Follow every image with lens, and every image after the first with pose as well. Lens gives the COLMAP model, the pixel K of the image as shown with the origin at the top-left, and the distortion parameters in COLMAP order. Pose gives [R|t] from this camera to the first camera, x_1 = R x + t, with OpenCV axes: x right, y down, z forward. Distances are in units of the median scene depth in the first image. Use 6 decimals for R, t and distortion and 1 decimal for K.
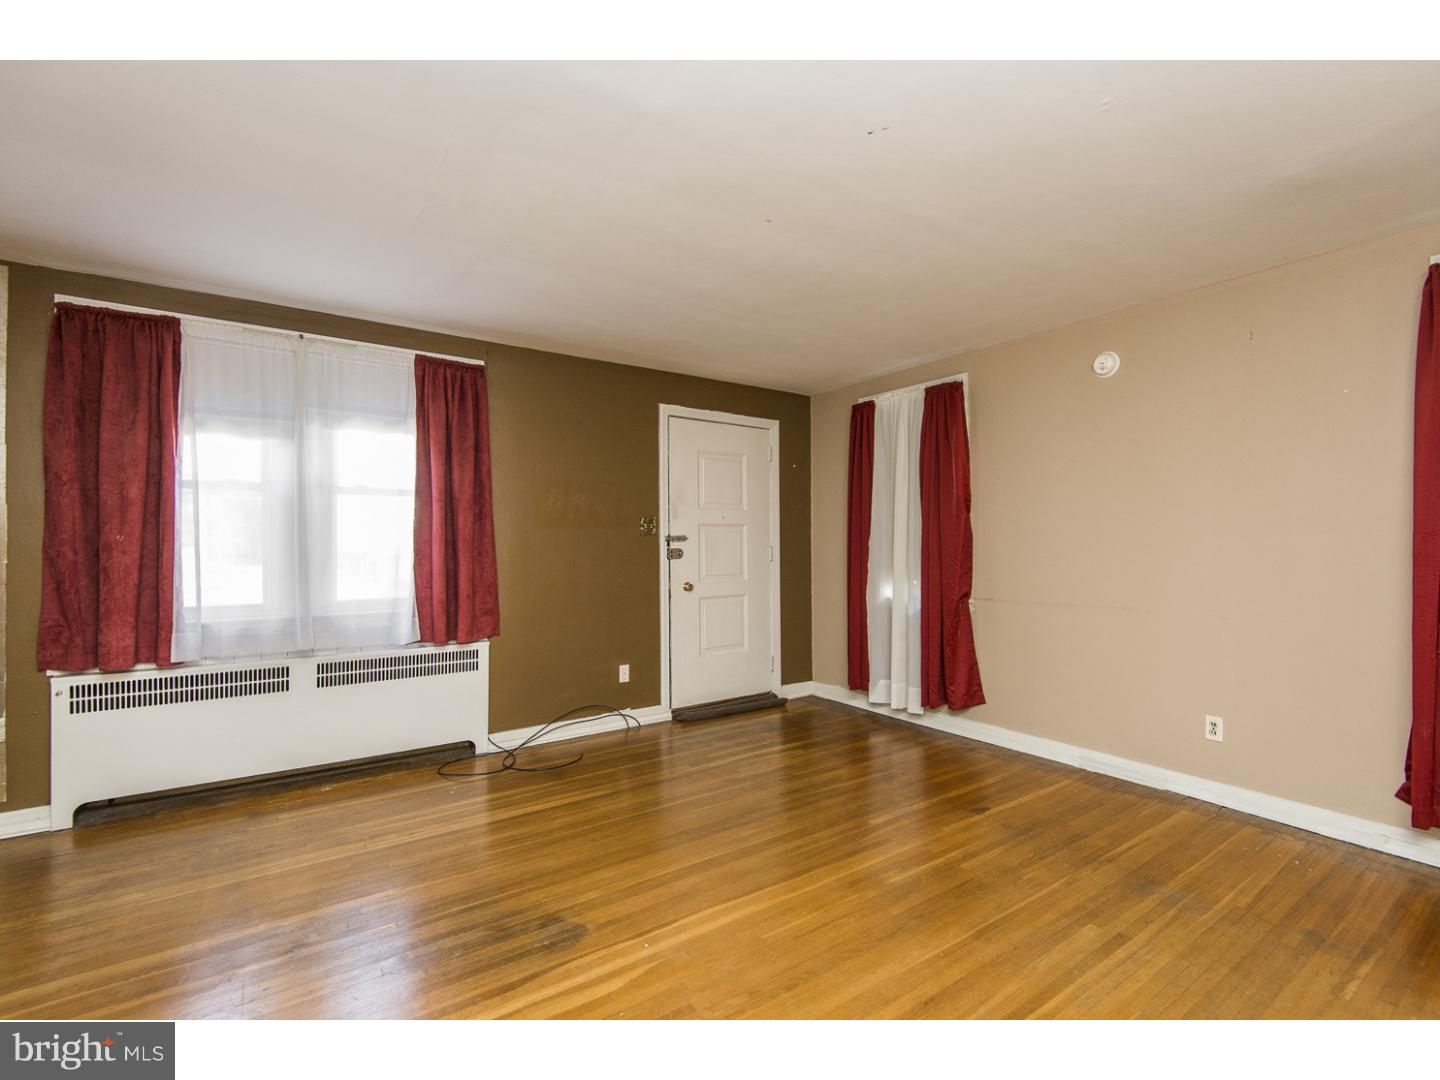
lens RADIAL K [[652.7, 0, 720.0], [0, 652.7, 540.0], [0, 0, 1]] dist [0.054386, -0.041561]
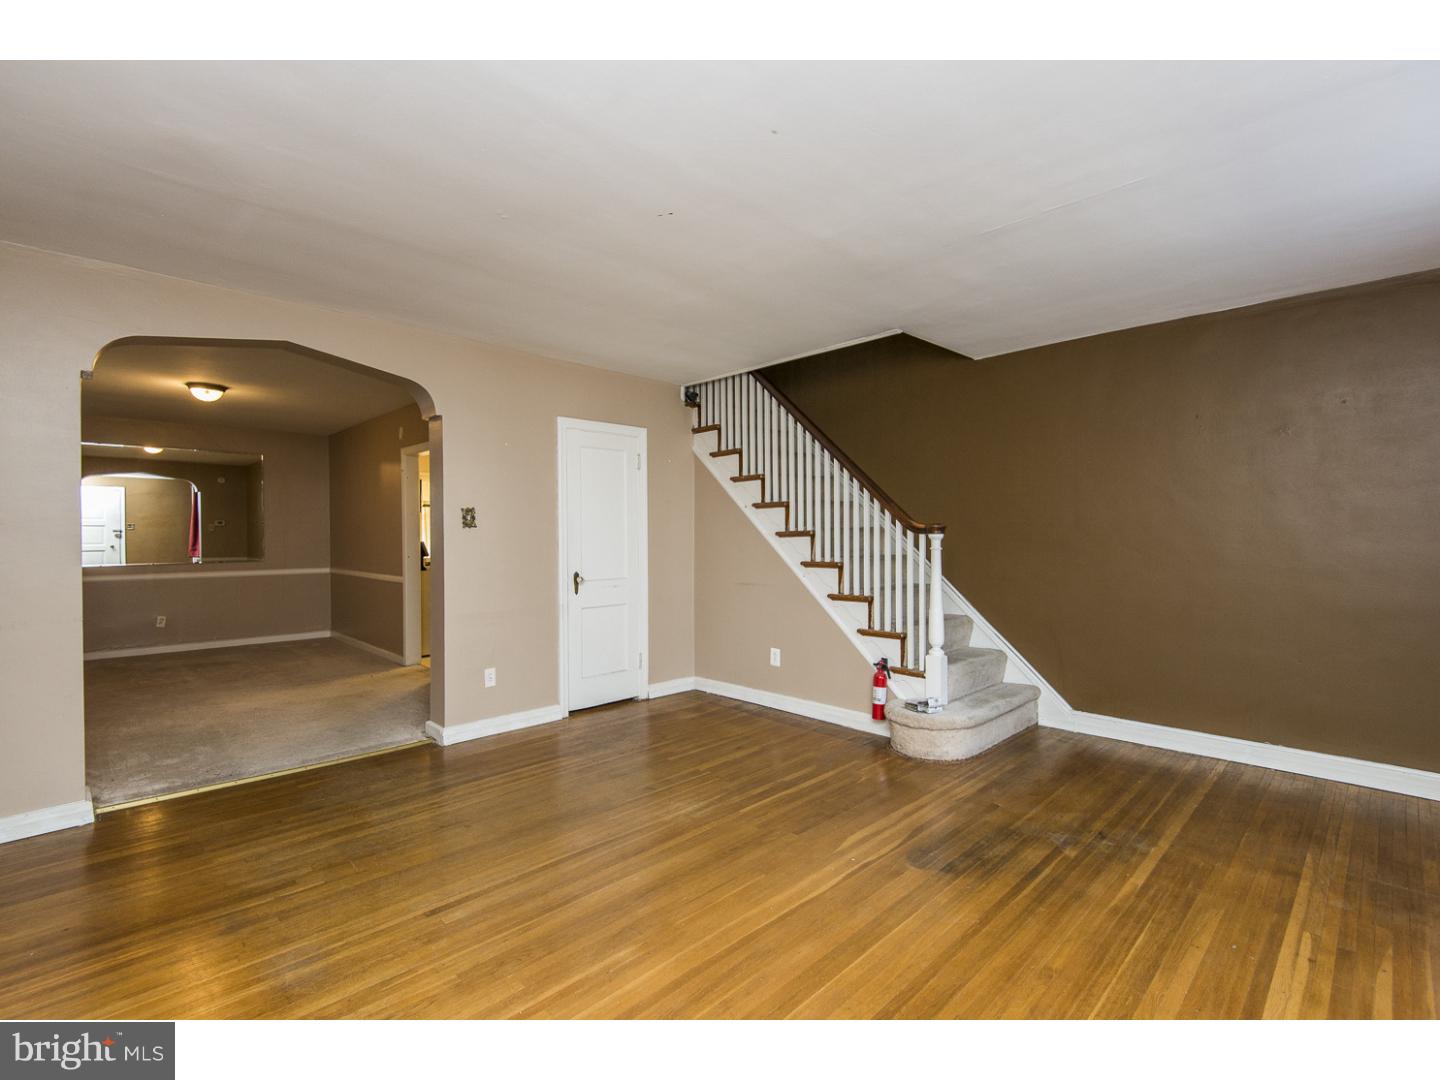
lens RADIAL K [[659.5, 0, 720.0], [0, 659.5, 540.0], [0, 0, 1]] dist [0.035398, -0.016776]
pose [[-0.985294, 0.008273, -0.170669, 0.182819], [0.007099, 0.999947, 0.007488, 0.002194], [0.170722, 0.006166, -0.985300, 1.166892]]
